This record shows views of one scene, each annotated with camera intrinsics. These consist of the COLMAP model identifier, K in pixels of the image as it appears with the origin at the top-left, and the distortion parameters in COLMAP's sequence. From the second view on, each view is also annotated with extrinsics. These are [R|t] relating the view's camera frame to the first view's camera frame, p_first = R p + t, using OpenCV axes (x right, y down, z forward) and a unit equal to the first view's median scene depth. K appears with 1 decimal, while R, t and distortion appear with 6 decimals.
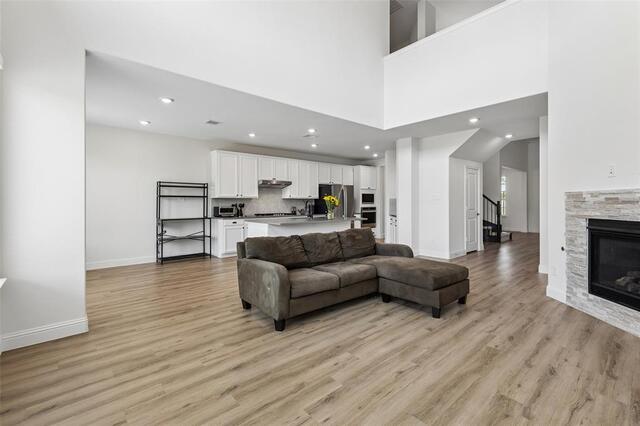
lens RADIAL K [[295.5, 0, 321.2], [0, 295.5, 198.9], [0, 0, 1]] dist [-0.000337, 0.000076]
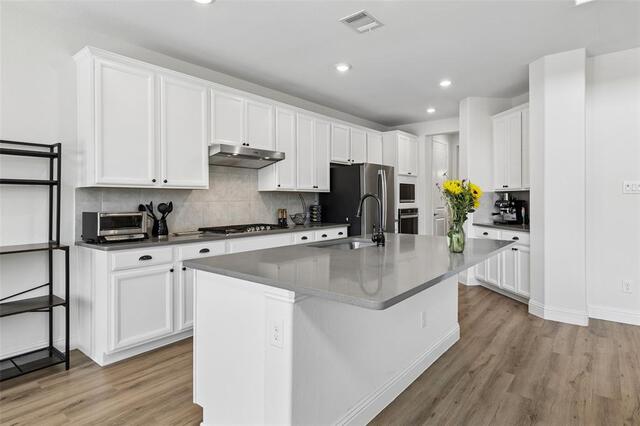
lens RADIAL K [[359.5, 0, 319.1], [0, 359.5, 193.6], [0, 0, 1]] dist [-0.002007, -0.000553]
pose [[0.986821, 0.006570, 0.161681, -0.142968], [-0.006322, 0.999978, -0.002047, 0.003369], [-0.161690, 0.000998, 0.986841, 0.489354]]
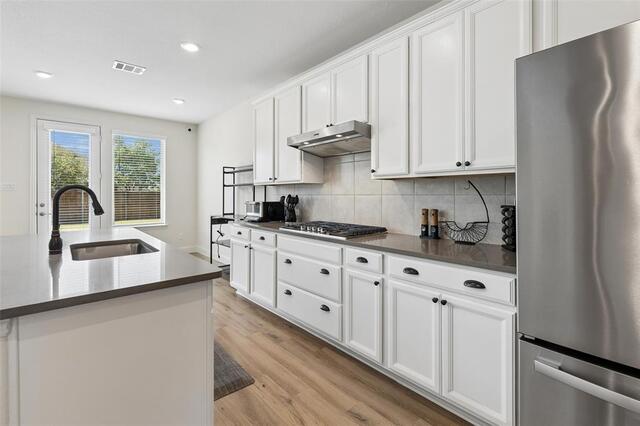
lens RADIAL K [[295.5, 0, 321.2], [0, 295.5, 198.9], [0, 0, 1]] dist [-0.000337, 0.000076]
pose [[-0.004867, 0.010833, -0.999929, 0.193370], [0.000286, 0.999941, 0.010831, 0.015807], [0.999988, -0.000233, -0.004870, 1.016354]]
